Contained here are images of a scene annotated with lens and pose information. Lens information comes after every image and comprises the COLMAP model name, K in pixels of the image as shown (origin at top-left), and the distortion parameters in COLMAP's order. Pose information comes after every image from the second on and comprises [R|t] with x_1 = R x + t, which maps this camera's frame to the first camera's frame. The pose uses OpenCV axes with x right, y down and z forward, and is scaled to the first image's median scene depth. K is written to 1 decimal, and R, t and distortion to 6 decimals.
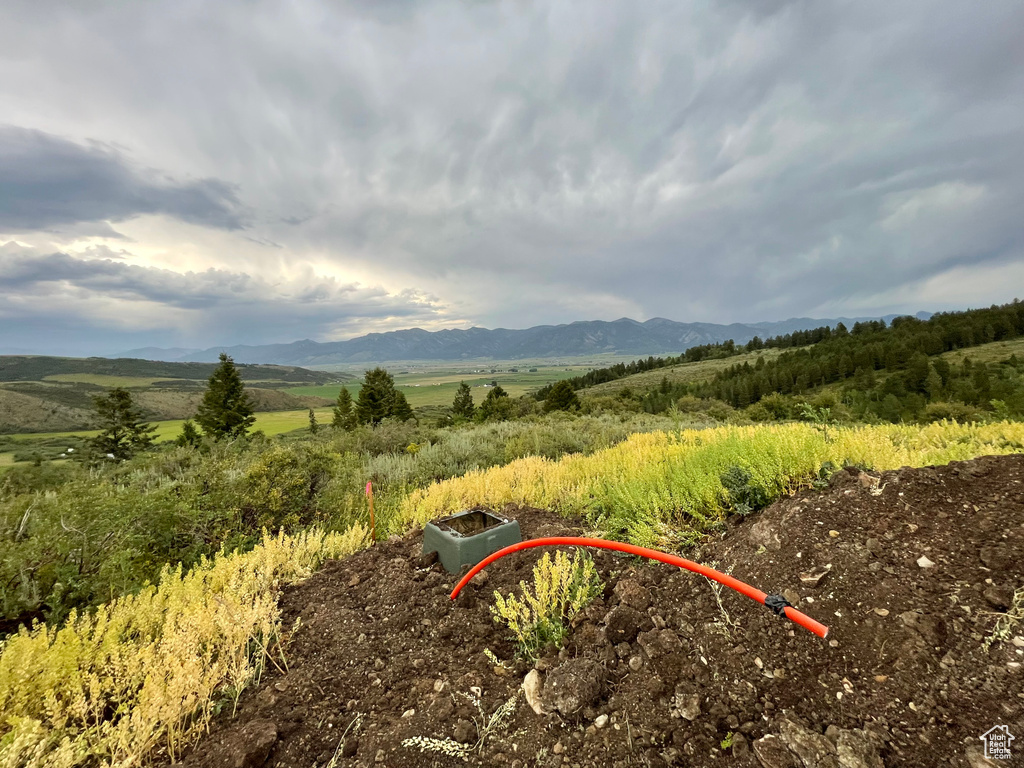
lens RADIAL K [[409.0, 0, 510.2], [0, 409.0, 383.4], [0, 0, 1]] dist [-0.007463, 0.000770]
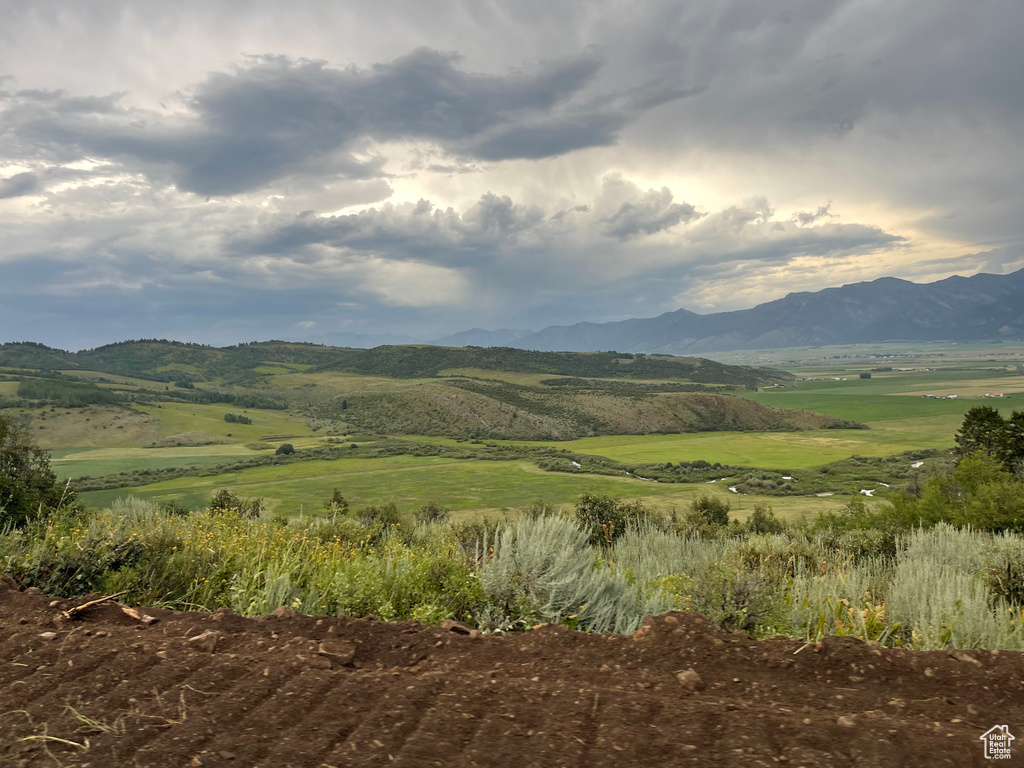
lens RADIAL K [[775.1, 0, 481.8], [0, 775.1, 375.2], [0, 0, 1]] dist [0.082358, -0.092787]
pose [[0.798139, 0.015091, -0.602285, -0.131219], [-0.024201, 0.999682, -0.007021, 0.000221], [0.601987, 0.020180, 0.798250, -0.172124]]
